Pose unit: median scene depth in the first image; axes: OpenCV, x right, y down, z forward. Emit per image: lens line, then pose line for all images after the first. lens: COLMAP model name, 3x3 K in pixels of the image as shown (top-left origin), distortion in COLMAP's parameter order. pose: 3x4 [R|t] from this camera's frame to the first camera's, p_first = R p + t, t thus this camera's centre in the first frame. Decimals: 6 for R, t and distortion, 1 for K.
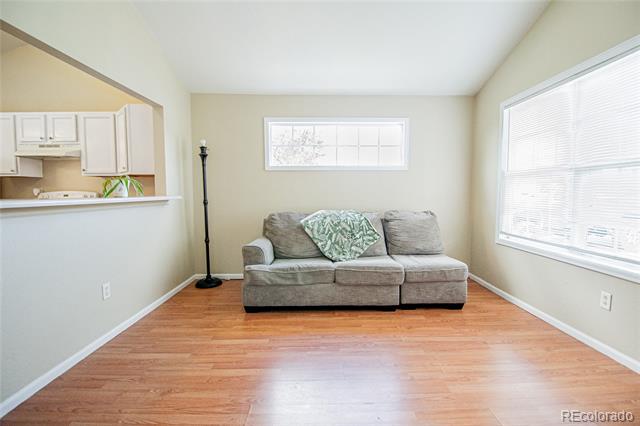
lens RADIAL K [[288.5, 0, 324.5], [0, 288.5, 207.4], [0, 0, 1]] dist [0.008020, -0.017398]
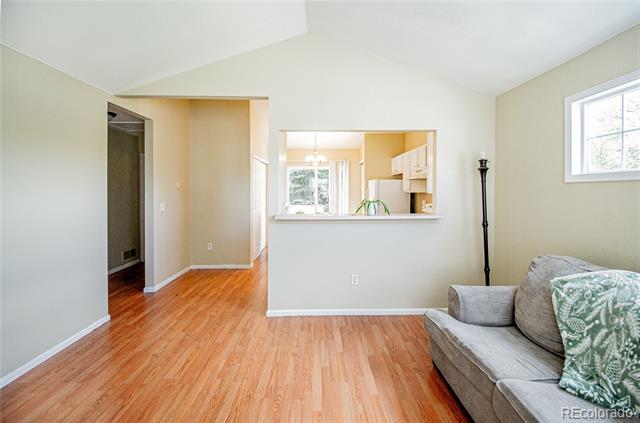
lens RADIAL K [[288.5, 0, 324.3], [0, 288.5, 191.3], [0, 0, 1]] dist [0.008020, -0.017398]
pose [[0.003814, -0.002513, -0.999990, 0.466615], [-0.055518, 0.998454, -0.002721, -0.093563], [0.998450, 0.055528, 0.003669, 0.565311]]
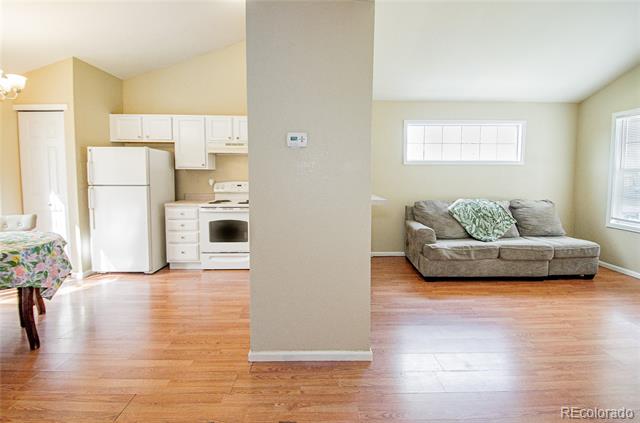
lens RADIAL K [[288.5, 0, 324.6], [0, 288.5, 192.9], [0, 0, 1]] dist [0.008020, -0.017398]
pose [[0.999987, 0.004839, -0.001312, -0.611314], [-0.004820, 0.999888, 0.014184, -0.032710], [0.001380, -0.014177, 0.999899, -0.216604]]
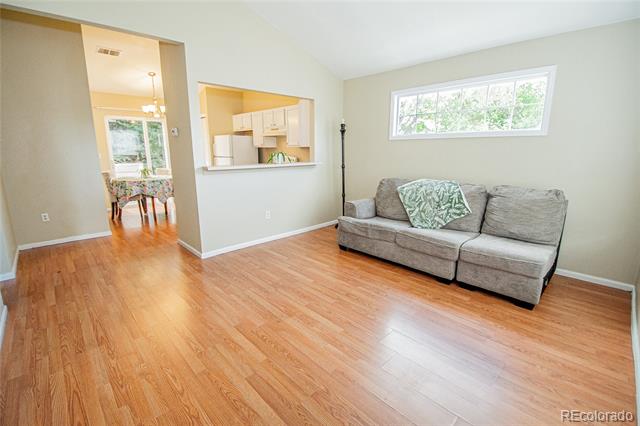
lens RADIAL K [[288.5, 0, 319.1], [0, 288.5, 205.4], [0, 0, 1]] dist [0.008020, -0.017398]
pose [[0.674712, 0.139606, -0.724758, 0.544546], [-0.037928, 0.987210, 0.154851, -0.046492], [0.737106, -0.076991, 0.671377, 0.009719]]
